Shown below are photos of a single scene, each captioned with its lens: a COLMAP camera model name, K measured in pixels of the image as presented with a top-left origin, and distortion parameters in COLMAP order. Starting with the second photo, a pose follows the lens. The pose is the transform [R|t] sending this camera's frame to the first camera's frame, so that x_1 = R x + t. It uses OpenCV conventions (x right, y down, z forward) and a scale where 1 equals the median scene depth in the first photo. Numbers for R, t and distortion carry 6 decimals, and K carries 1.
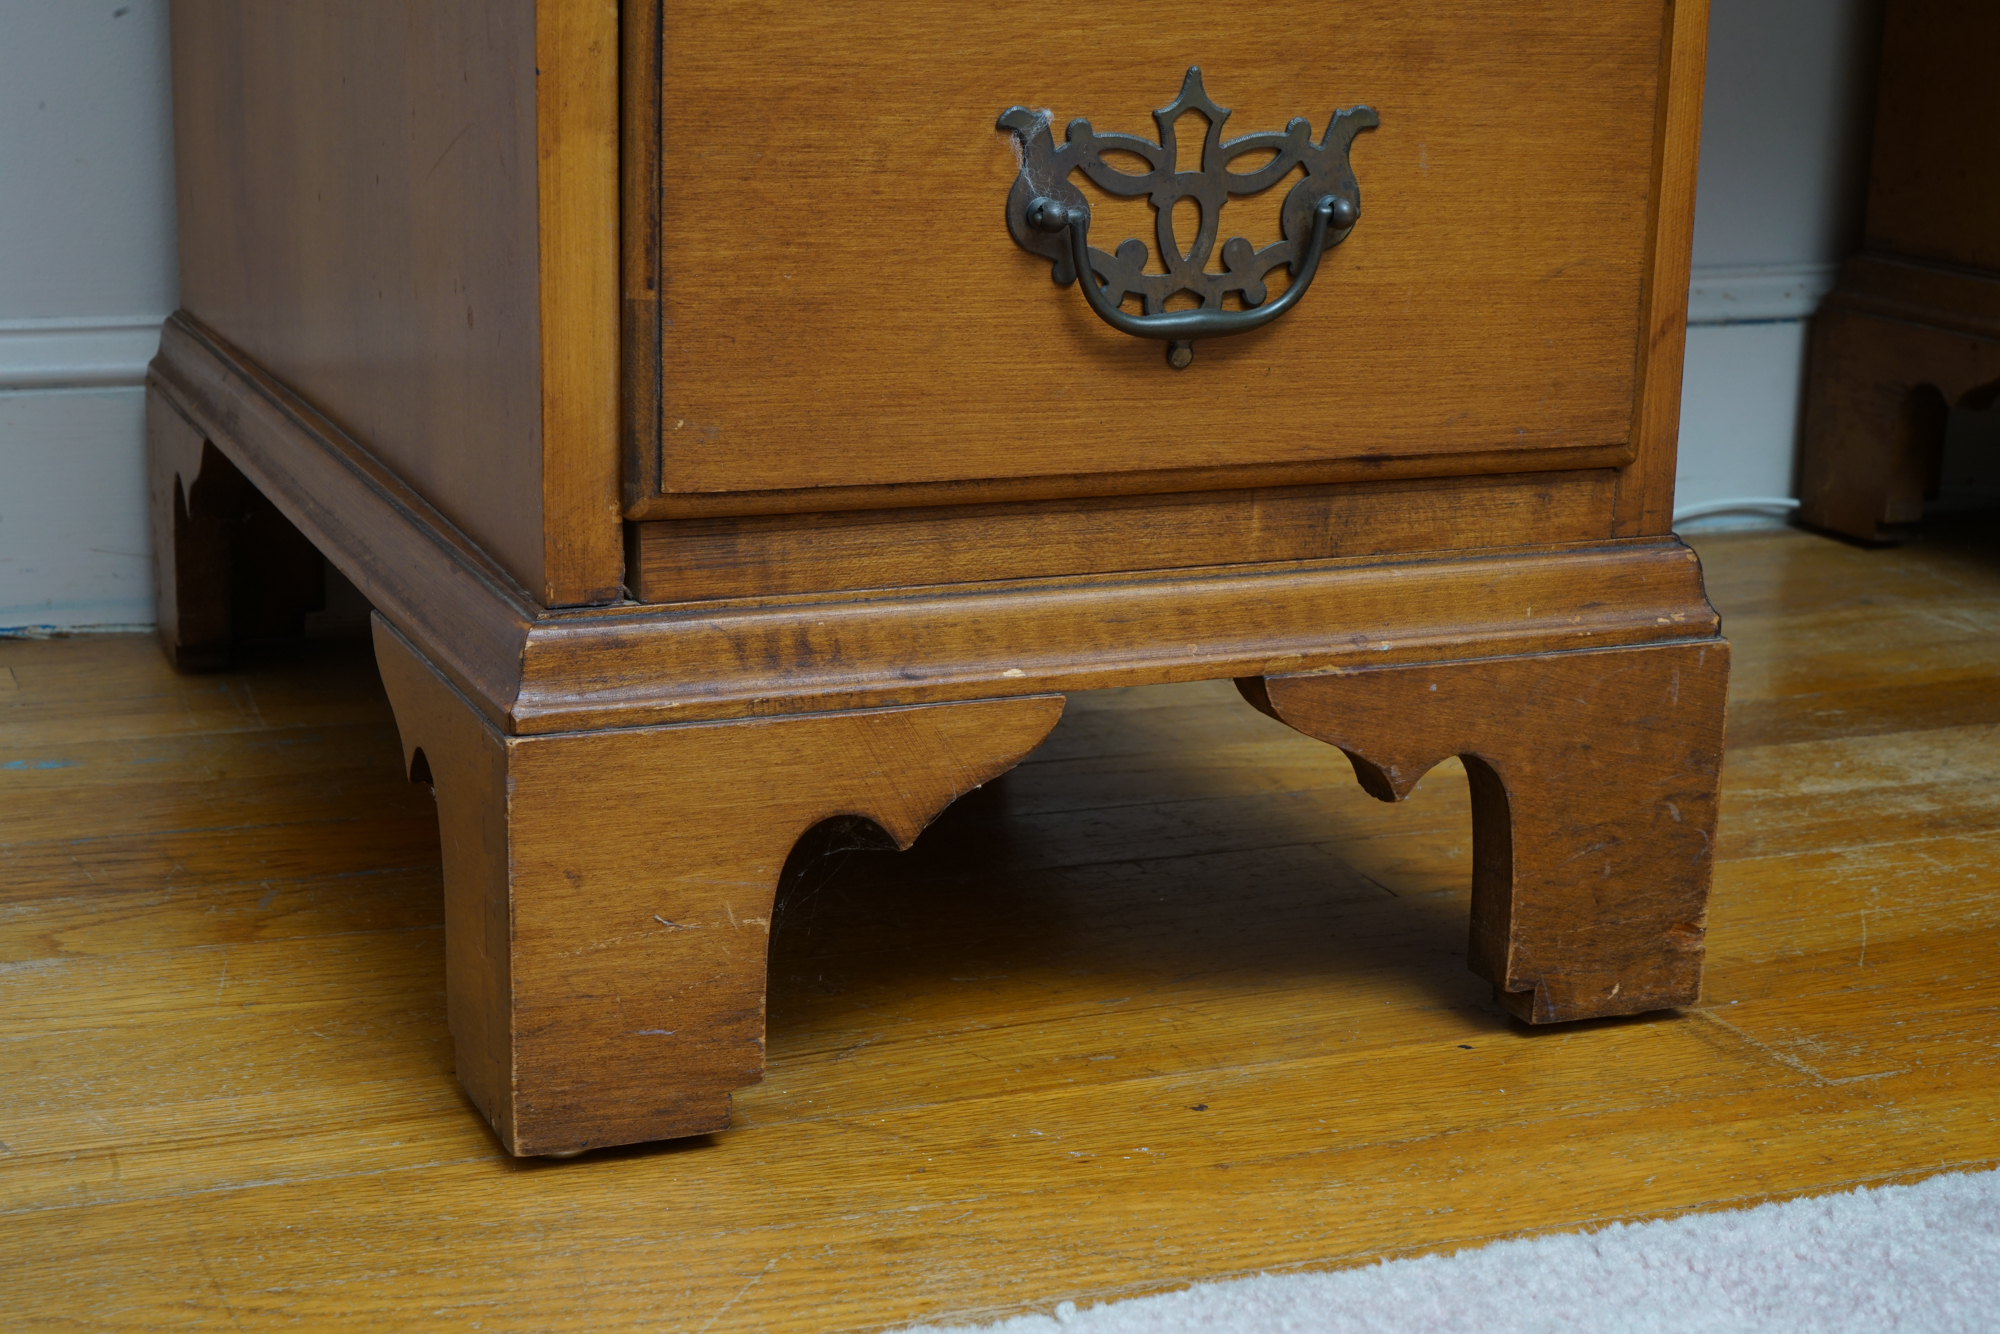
lens RADIAL K [[3437.0, 0, 901.2], [0, 3437.0, 549.8], [0, 0, 1]] dist [-0.008366, 0.090730]
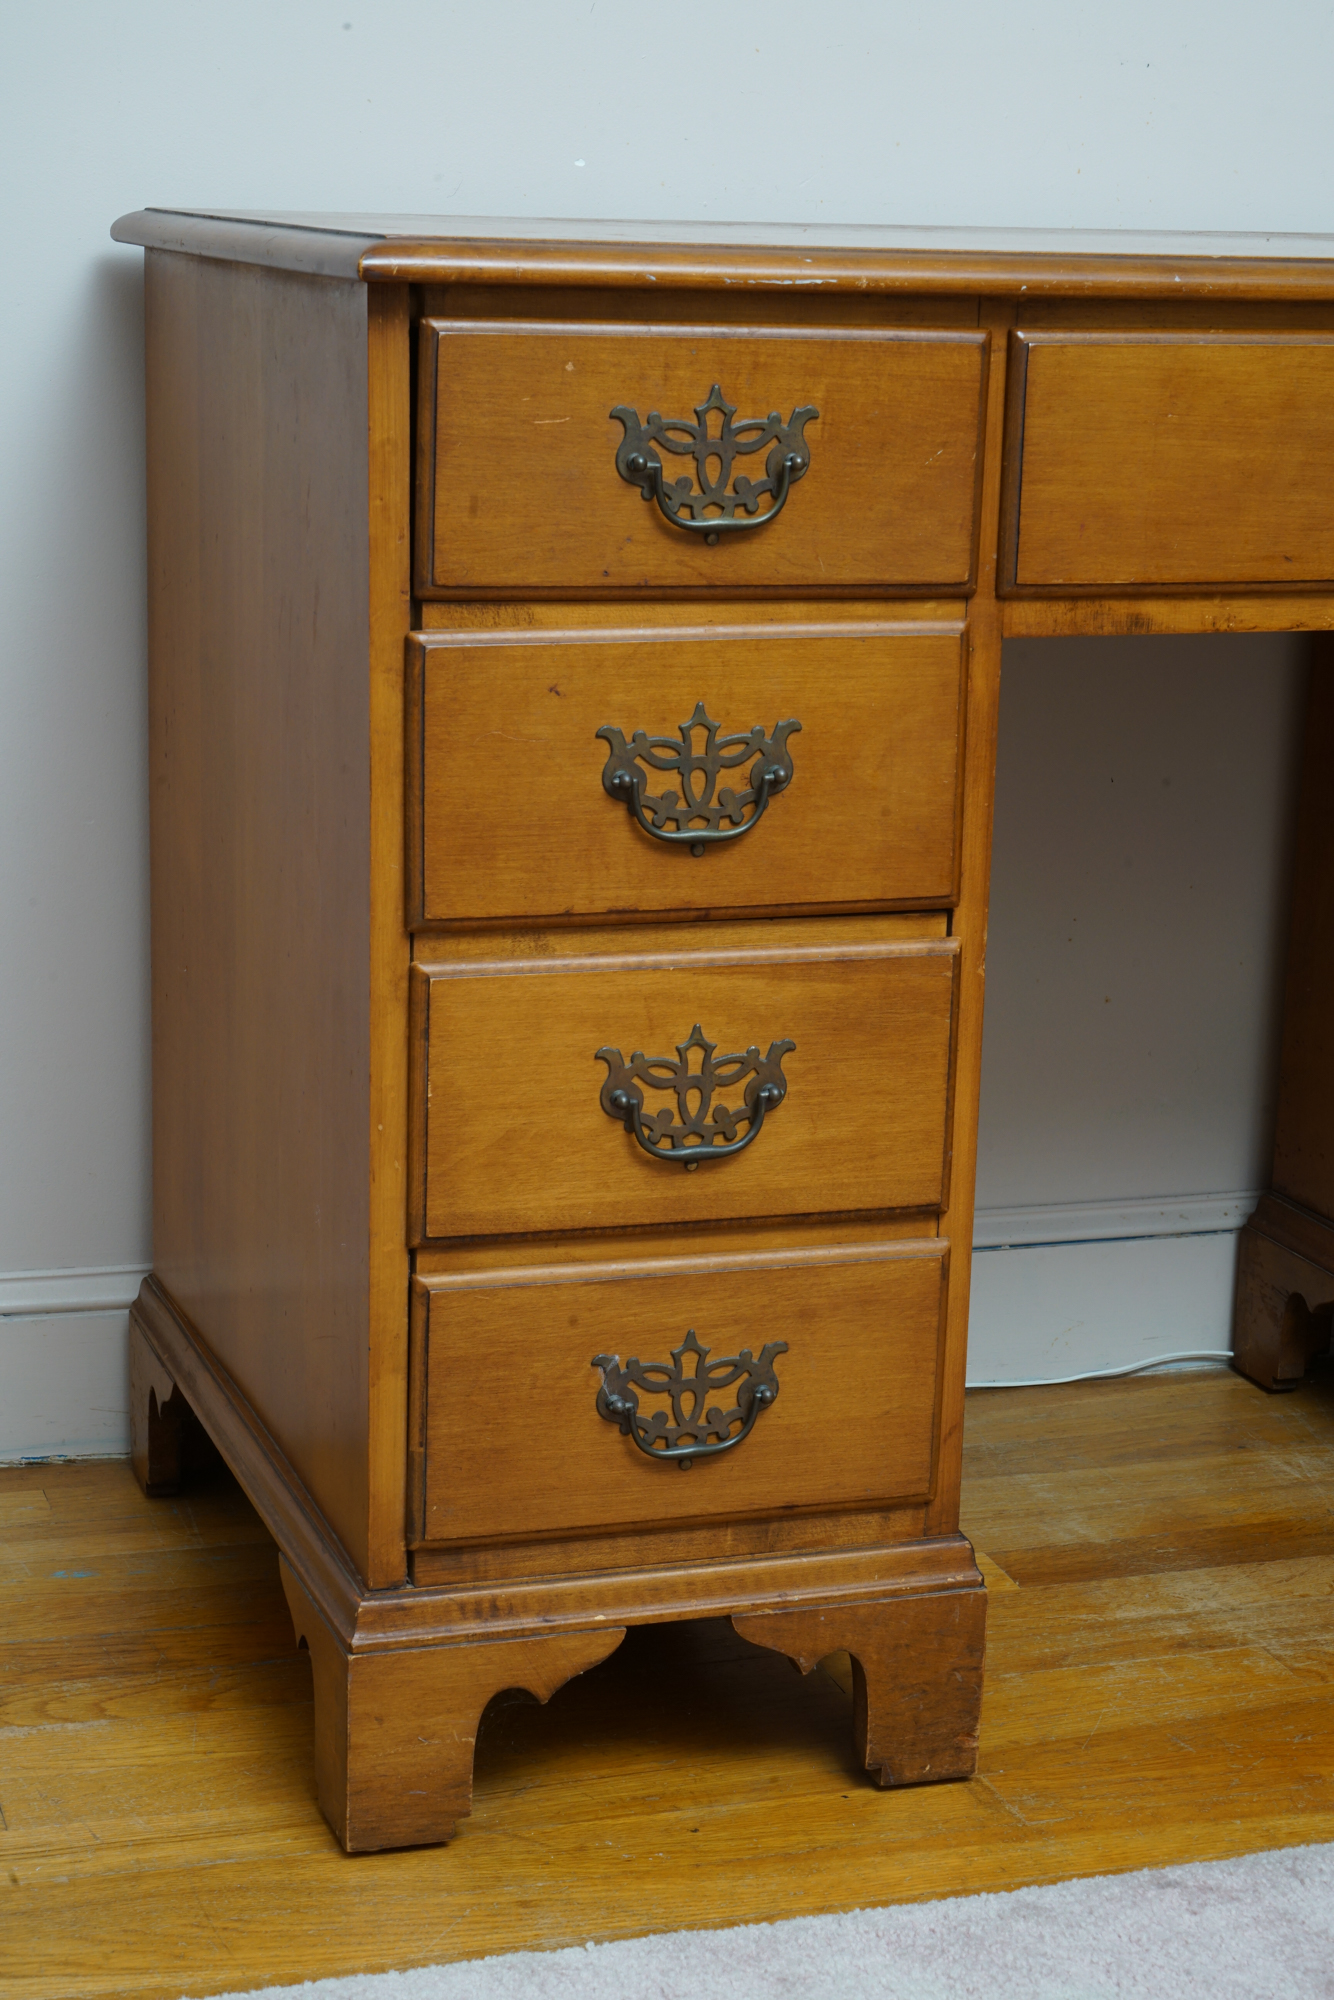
lens RADIAL K [[3696.1, 0, 667.0], [0, 3696.1, 1000.0], [0, 0, 1]] dist [-0.030505, 0.085127]
pose [[0.999312, 0.024203, -0.028106, 0.120744], [-0.024028, 0.999690, 0.006570, -0.331736], [0.028257, -0.005890, 0.999583, -1.127304]]
